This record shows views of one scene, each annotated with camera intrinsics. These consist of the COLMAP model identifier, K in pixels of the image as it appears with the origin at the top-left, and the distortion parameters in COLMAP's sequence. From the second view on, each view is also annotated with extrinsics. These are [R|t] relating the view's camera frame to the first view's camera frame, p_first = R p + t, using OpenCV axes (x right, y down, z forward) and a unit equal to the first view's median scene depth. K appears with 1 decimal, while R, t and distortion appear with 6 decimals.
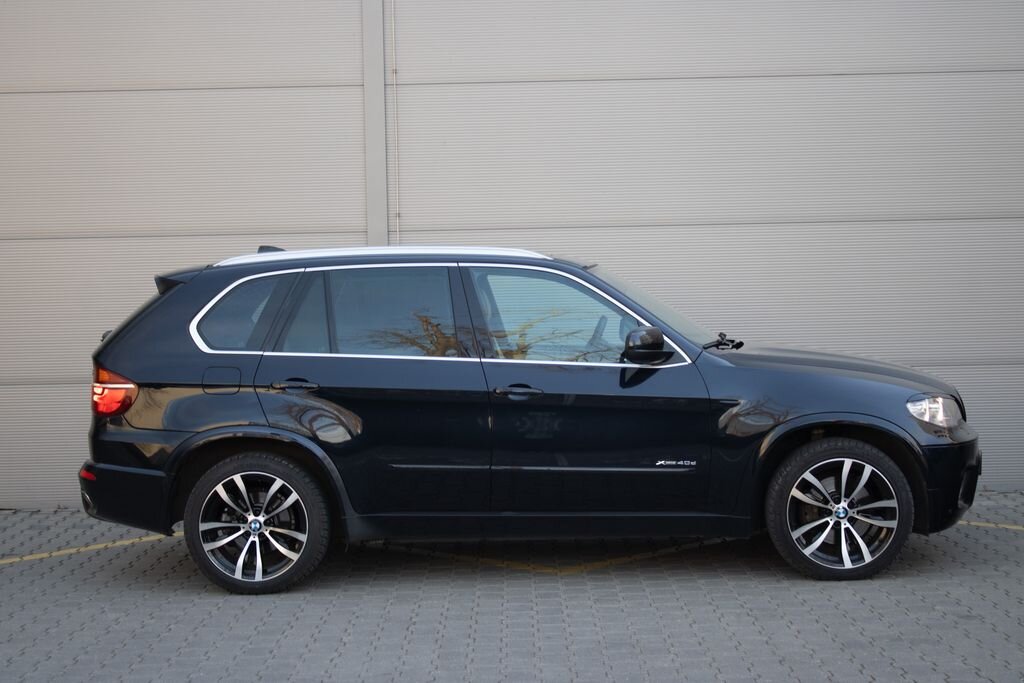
lens RADIAL K [[1967.7, 0, 509.3], [0, 1967.7, 339.5], [0, 0, 1]] dist [0.062980, 0.000000]
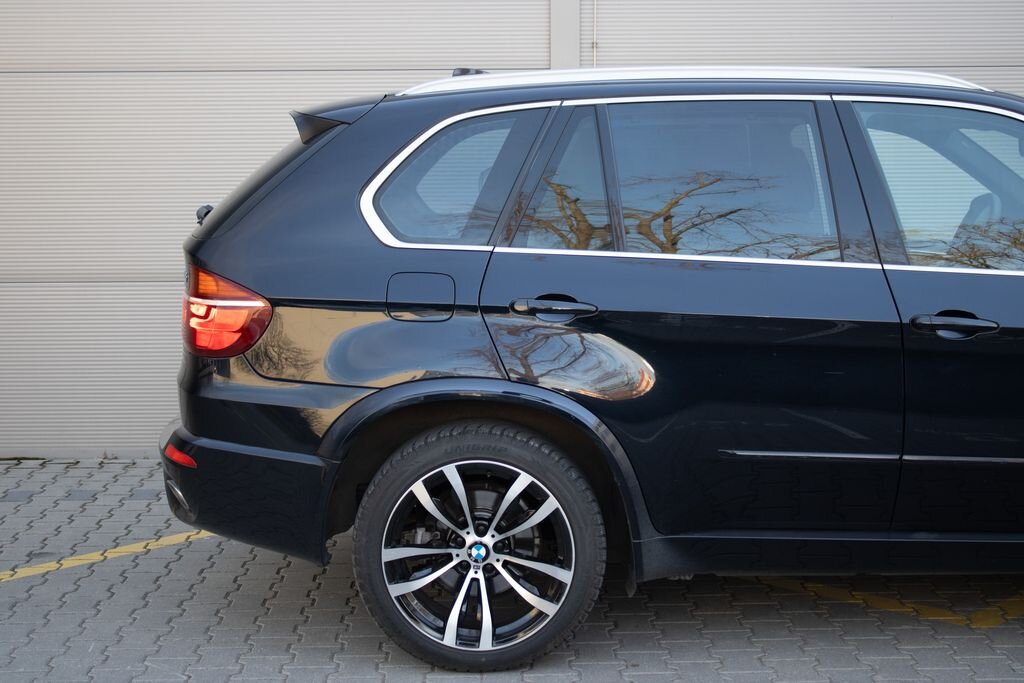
lens RADIAL K [[1589.7, 0, 483.0], [0, 1589.7, 347.1], [0, 0, 1]] dist [0.021417, 0.000000]
pose [[0.999295, 0.011420, 0.035751, -0.142881], [-0.014098, 0.997040, 0.075576, 0.000589], [-0.034783, -0.076026, 0.996499, 0.539747]]
